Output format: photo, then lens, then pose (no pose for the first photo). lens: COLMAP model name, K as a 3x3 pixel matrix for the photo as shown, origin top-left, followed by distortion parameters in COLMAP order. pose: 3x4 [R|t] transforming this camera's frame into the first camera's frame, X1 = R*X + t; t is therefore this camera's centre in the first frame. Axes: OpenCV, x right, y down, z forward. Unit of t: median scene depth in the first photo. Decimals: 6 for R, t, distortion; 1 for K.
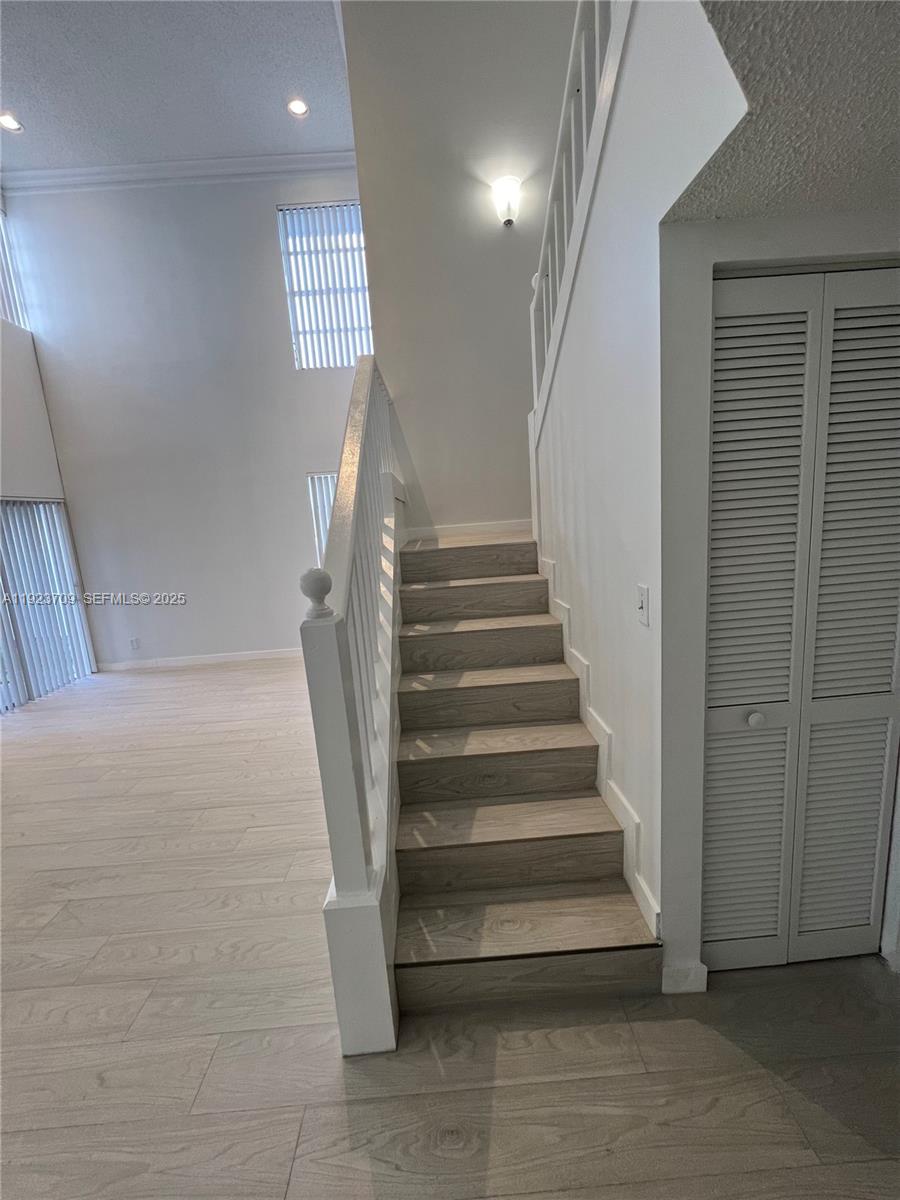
lens RADIAL K [[478.5, 0, 453.2], [0, 478.5, 599.8], [0, 0, 1]] dist [-0.000003, 0.000010]
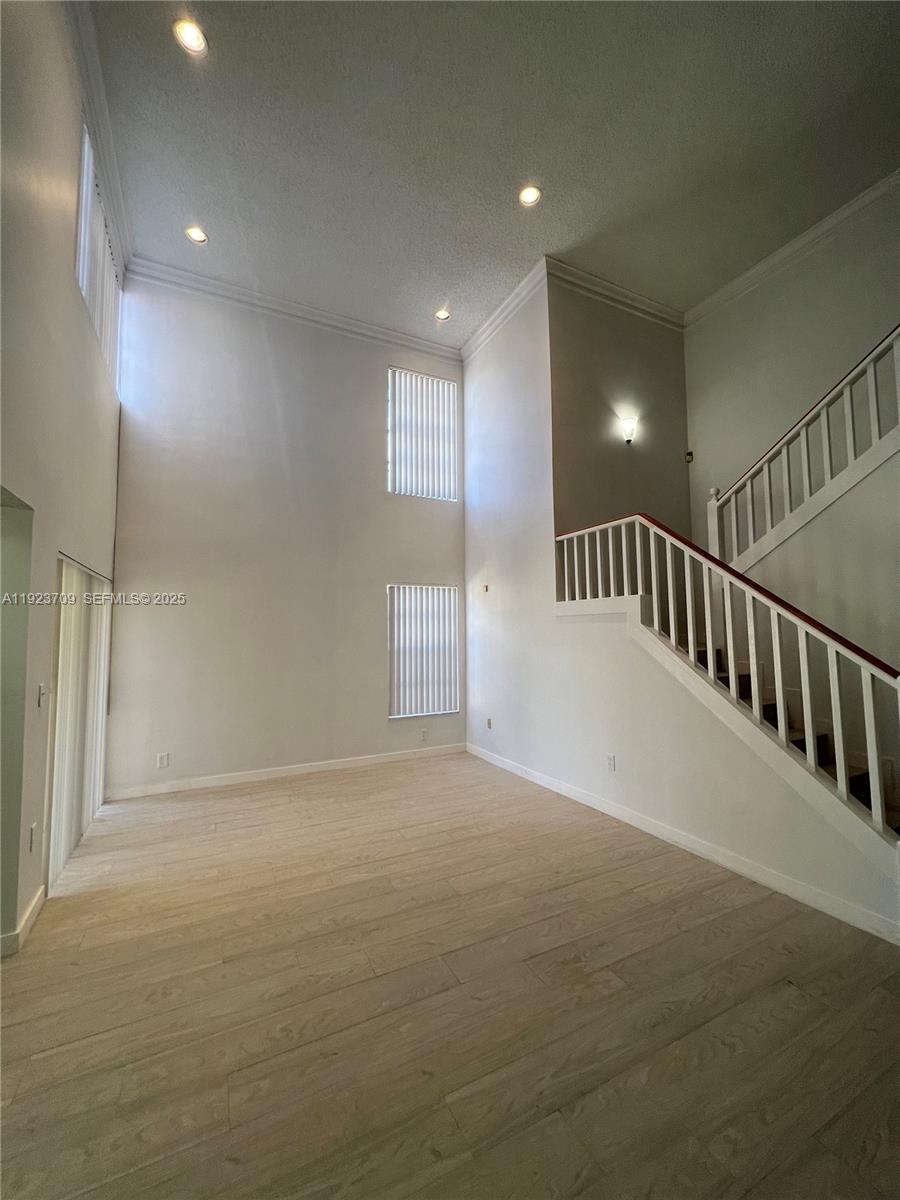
lens RADIAL K [[481.5, 0, 453.3], [0, 481.5, 599.2], [0, 0, 1]] dist [-0.000552, 0.000236]
pose [[0.900025, 0.092579, 0.425892, -0.675755], [0.018057, 0.968420, -0.248671, 0.044319], [-0.435464, 0.231501, 0.869930, 0.018764]]
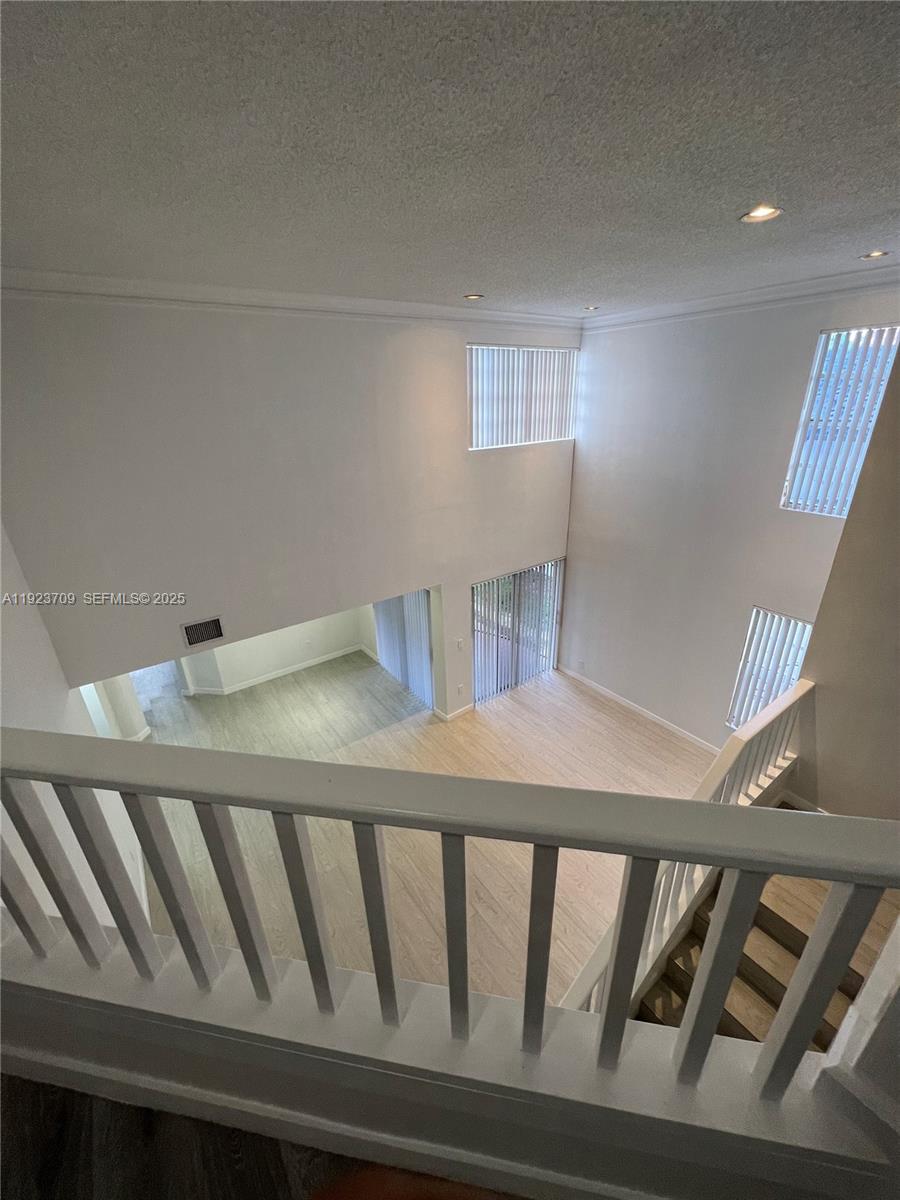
lens RADIAL K [[478.5, 0, 453.2], [0, 478.5, 599.8], [0, 0, 1]] dist [-0.000003, 0.000010]
pose [[0.563832, 0.377728, -0.734449, 0.071508], [-0.153756, 0.921744, 0.356016, -0.574635], [0.811451, -0.087807, 0.577786, -0.078420]]
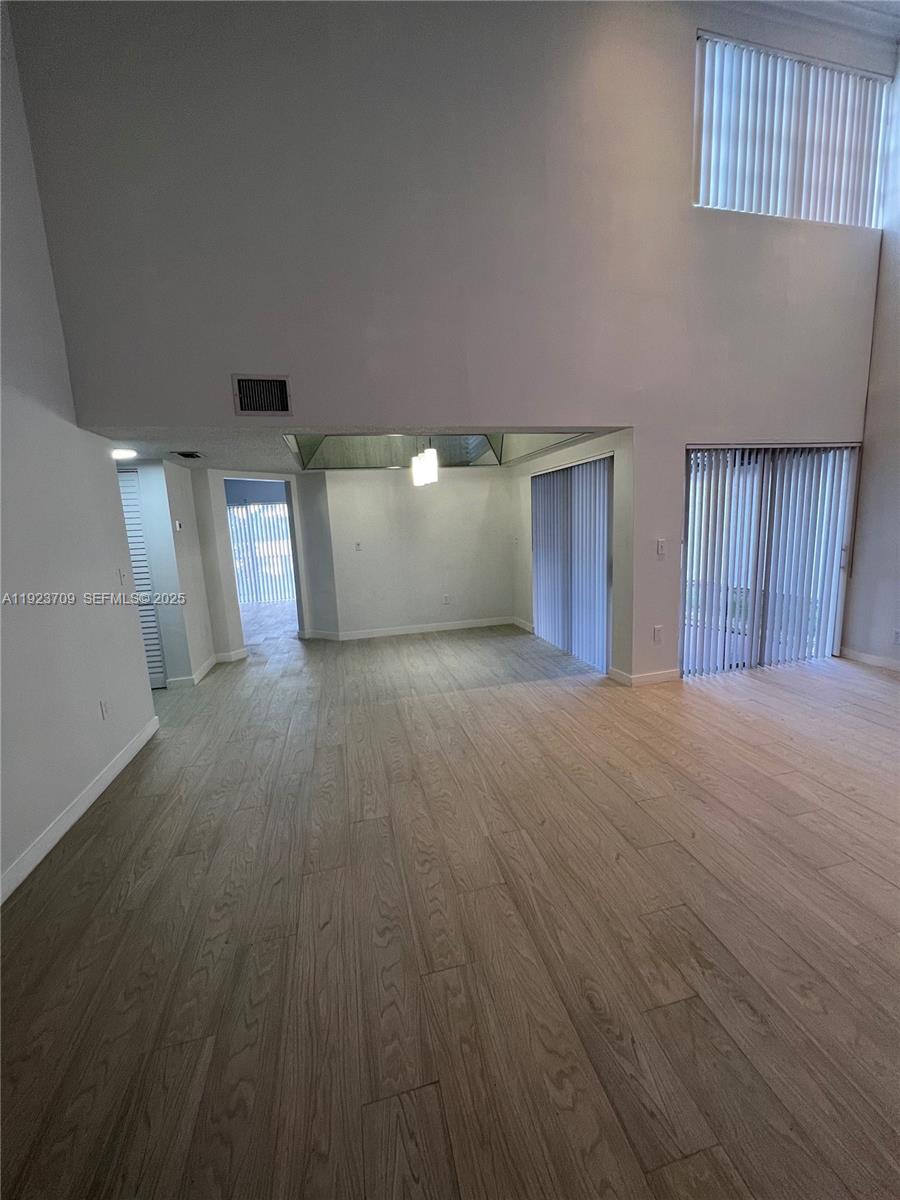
lens RADIAL K [[478.5, 0, 453.2], [0, 478.5, 599.8], [0, 0, 1]] dist [-0.000003, 0.000010]
pose [[0.208680, 0.220937, -0.952701, -0.134265], [-0.135134, 0.971318, 0.195655, -0.017363], [0.968603, 0.087913, 0.232551, 0.176142]]
